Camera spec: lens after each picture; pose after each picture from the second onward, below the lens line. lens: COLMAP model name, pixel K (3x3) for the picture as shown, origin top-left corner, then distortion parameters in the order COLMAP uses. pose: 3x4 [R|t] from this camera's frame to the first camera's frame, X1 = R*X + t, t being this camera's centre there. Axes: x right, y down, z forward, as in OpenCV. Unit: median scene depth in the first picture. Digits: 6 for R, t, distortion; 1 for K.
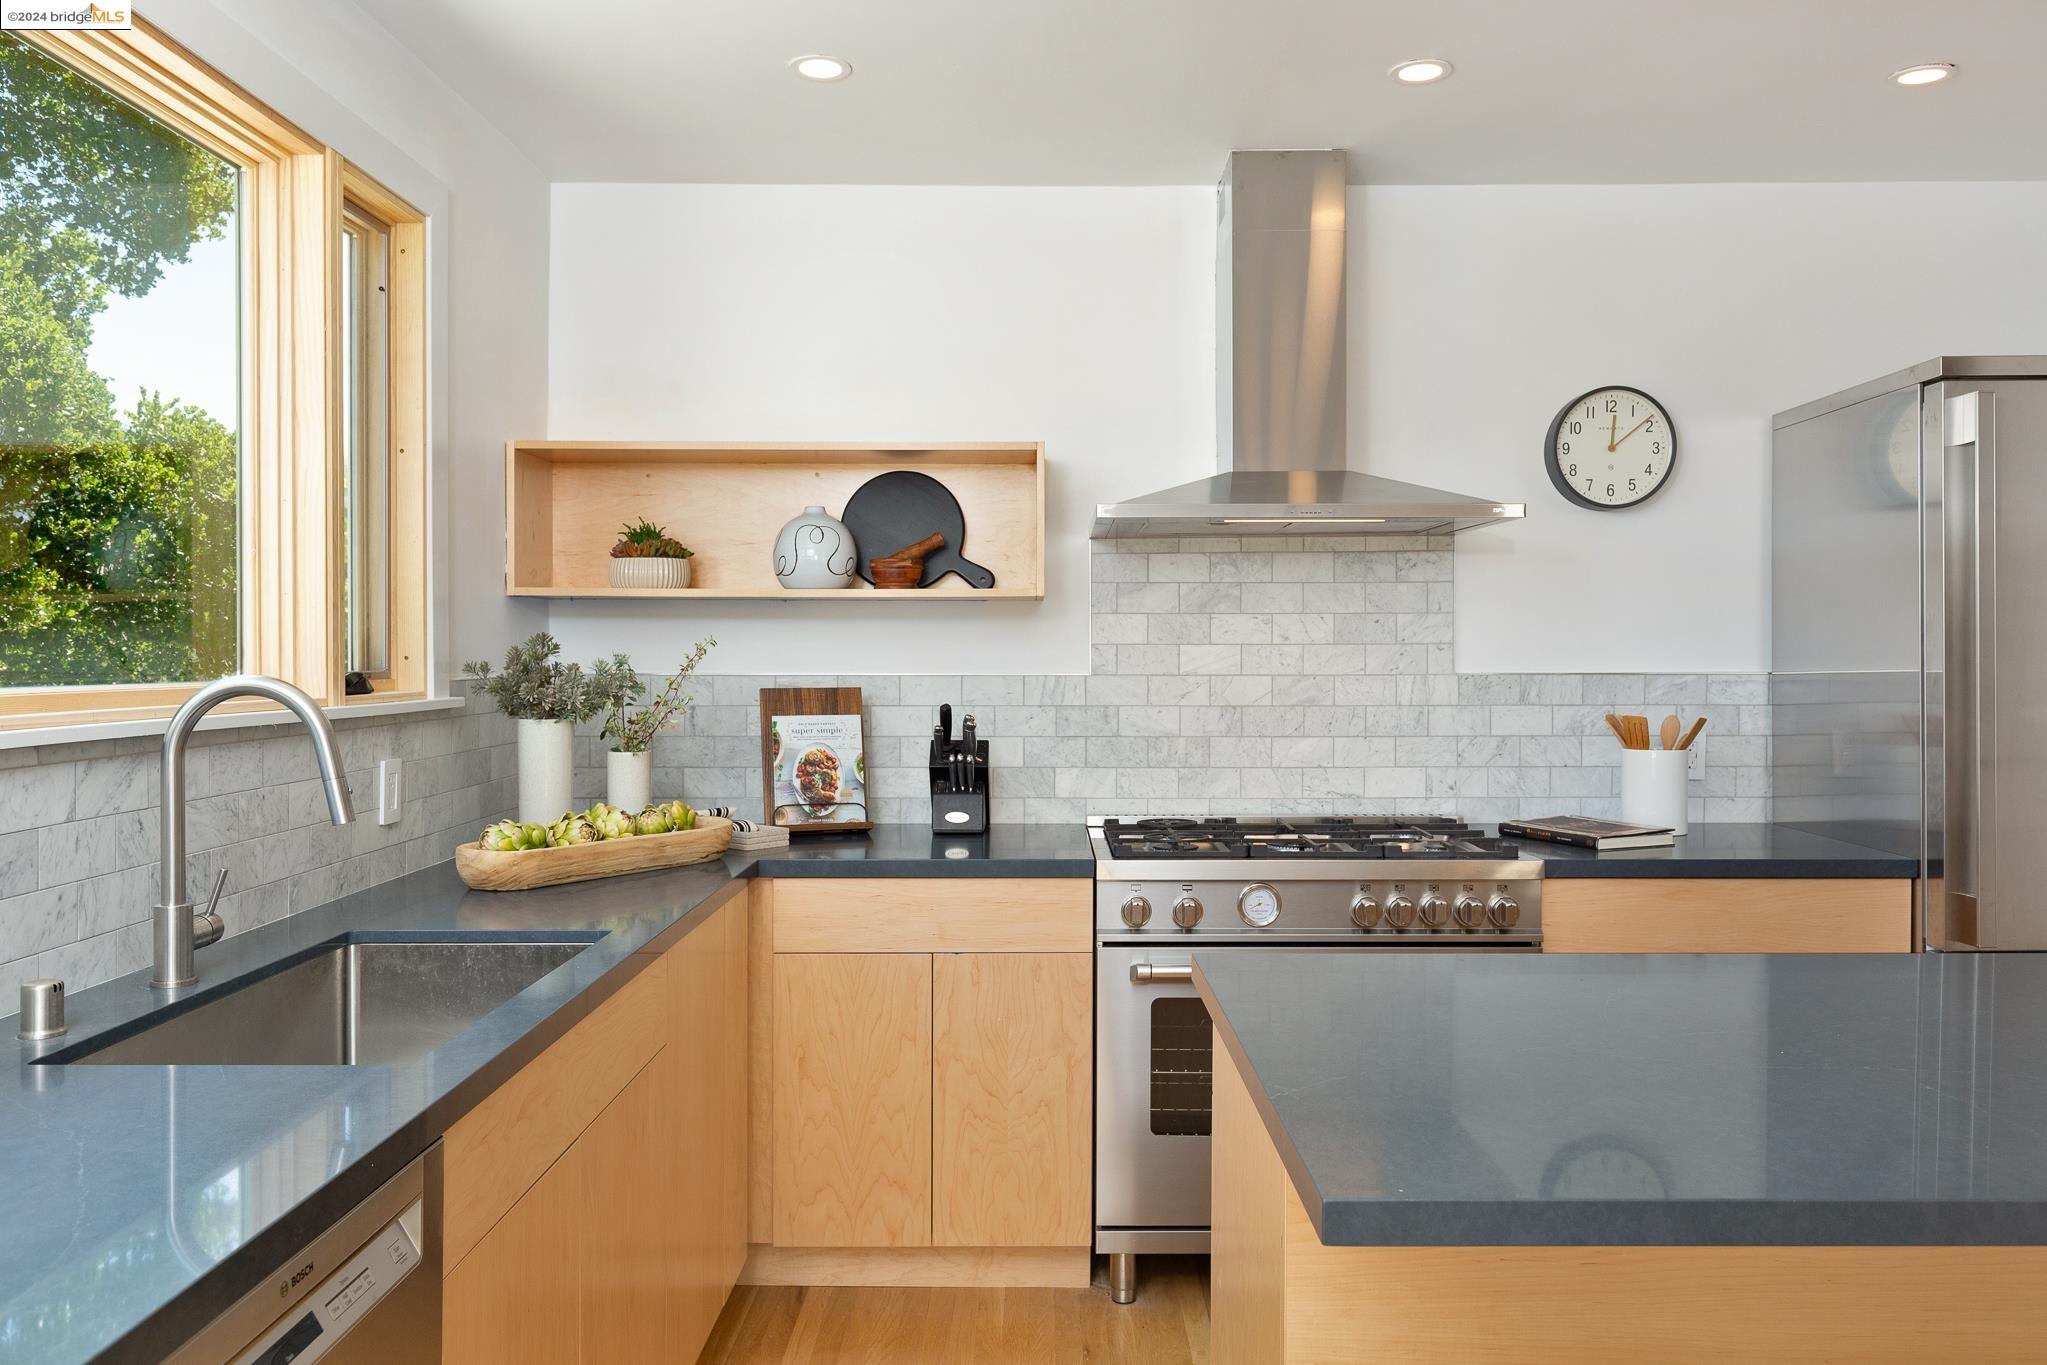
lens RADIAL K [[1491.9, 0, 1033.5], [0, 1491.9, 677.3], [0, 0, 1]] dist [0.007161, -0.004277]
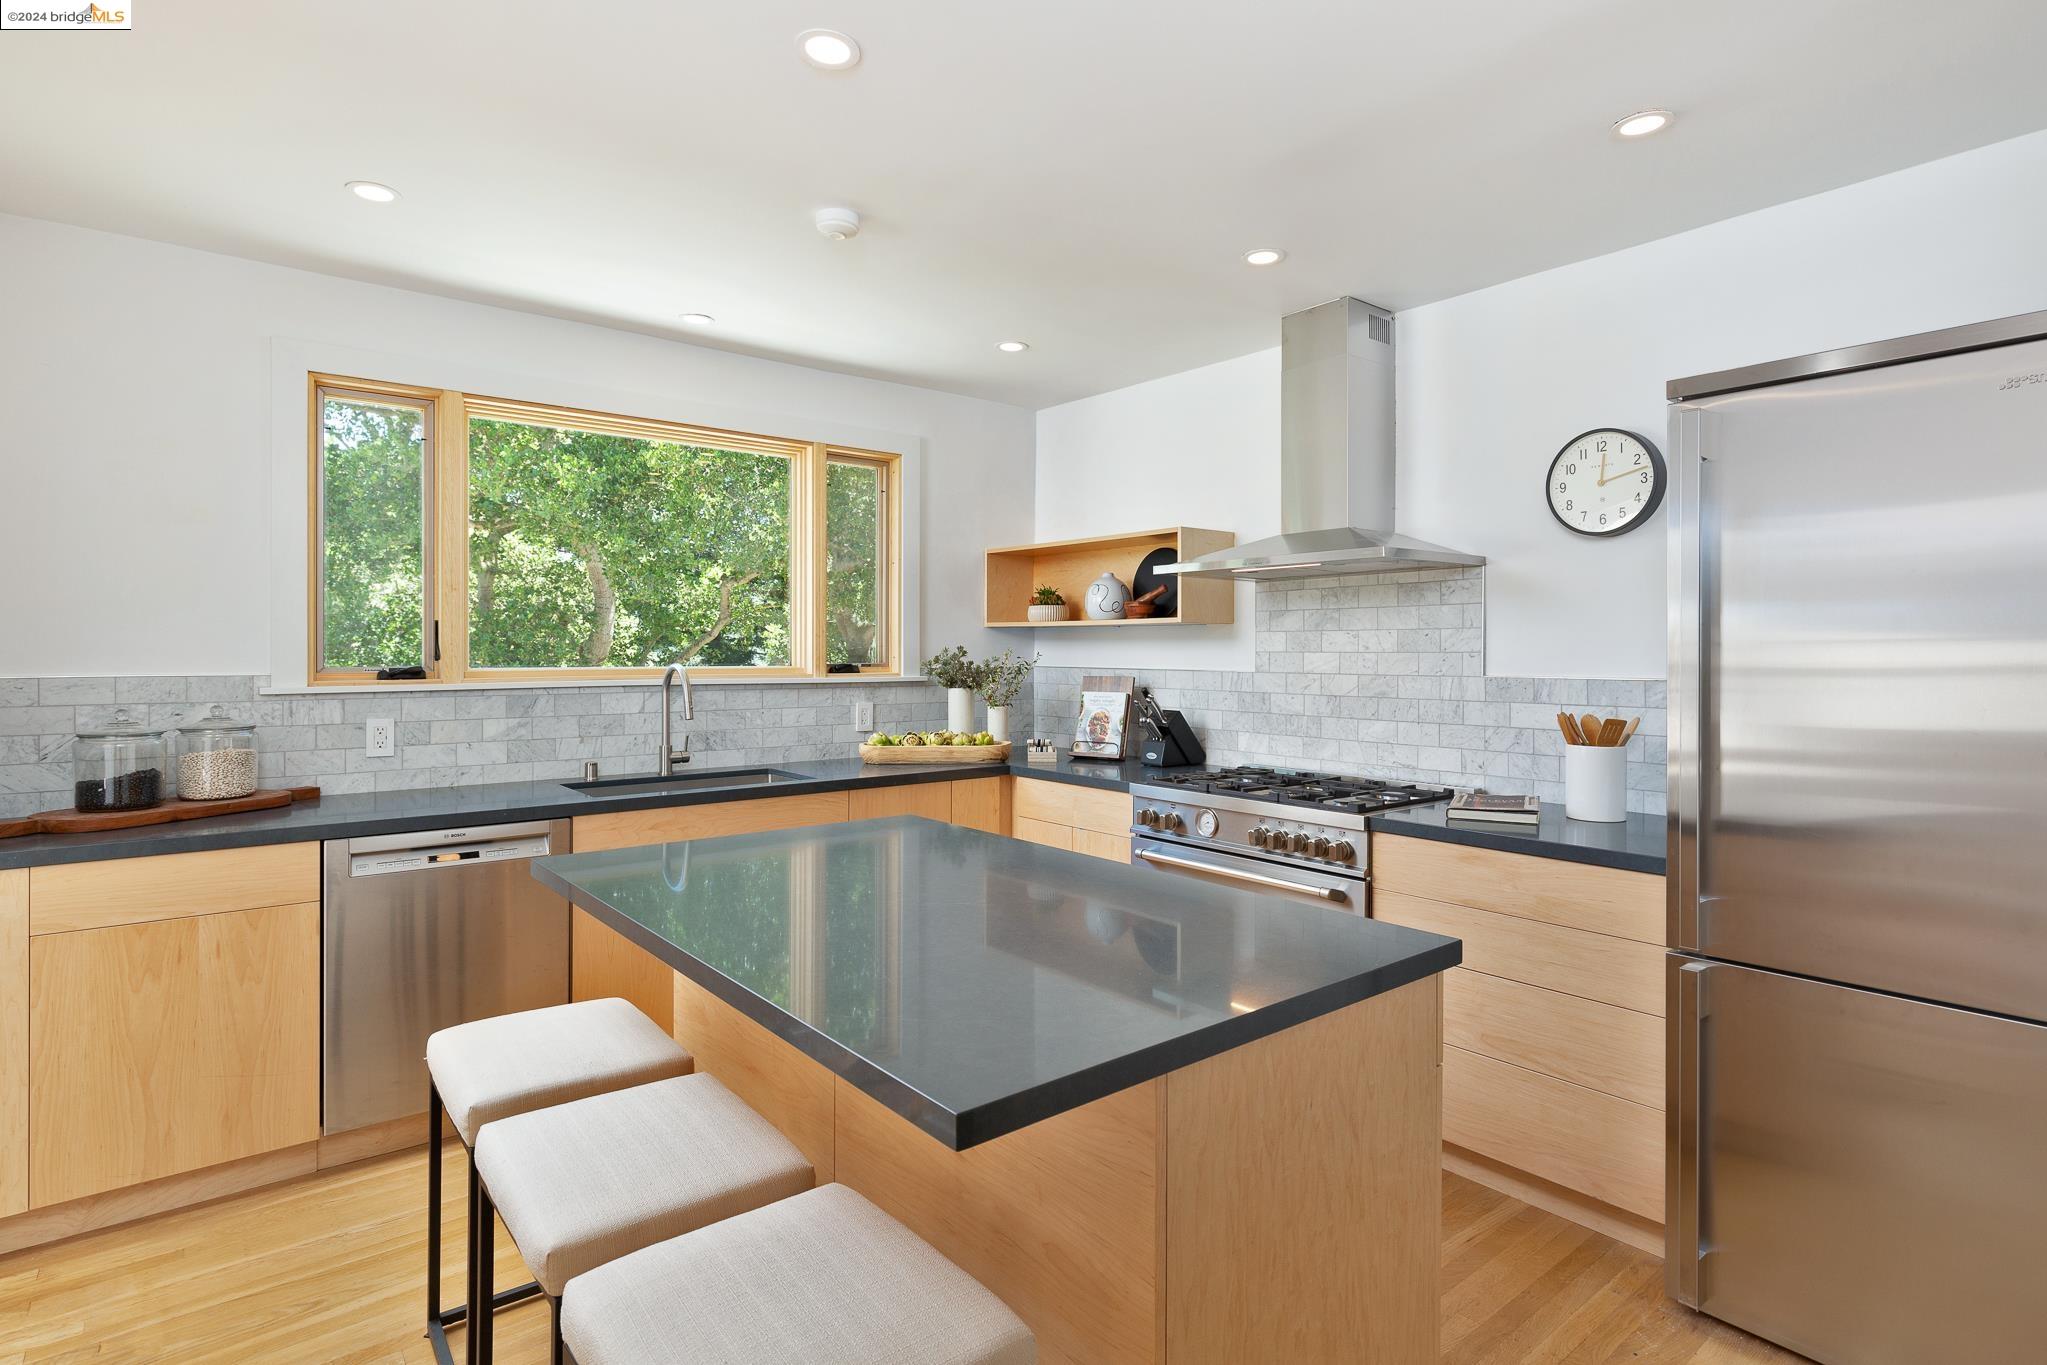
lens RADIAL K [[1037.5, 0, 1055.9], [0, 1037.5, 657.4], [0, 0, 1]] dist [0.000058, 0.000529]
pose [[0.640415, 0.006991, -0.767997, 0.751357], [-0.017067, 0.999841, -0.005130, -0.007943], [0.767839, 0.016393, 0.640433, 0.173124]]
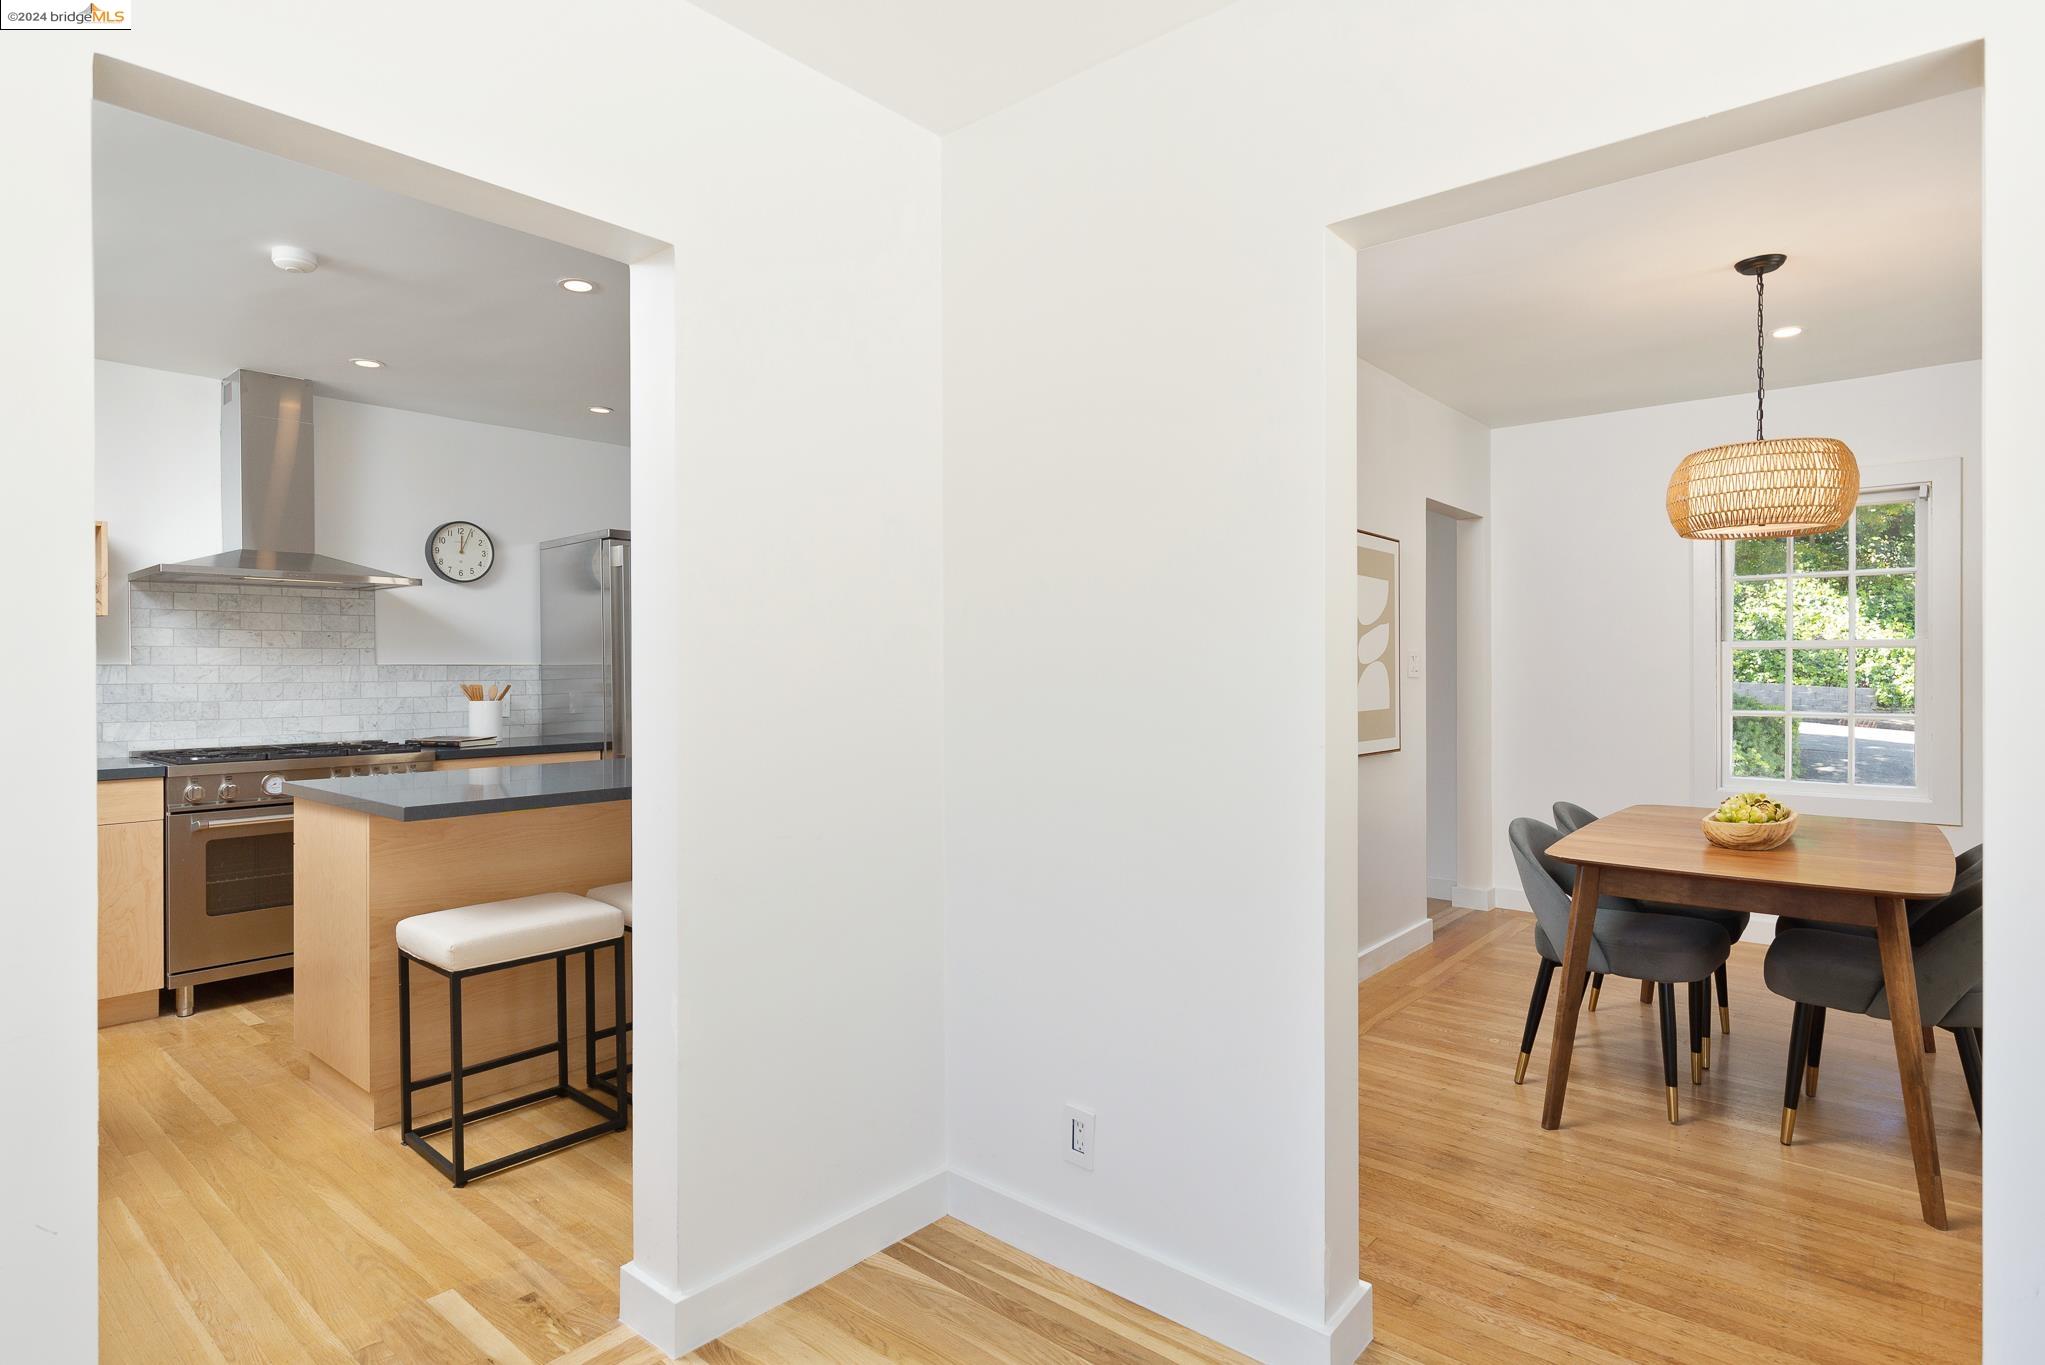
lens RADIAL K [[1089.3, 0, 1013.6], [0, 1089.3, 673.3], [0, 0, 1]] dist [-0.001111, -0.000406]
pose [[0.645369, -0.001931, 0.763869, -0.255984], [0.016736, 0.999793, -0.011612, 0.039004], [-0.763688, 0.020278, 0.645267, -0.515044]]
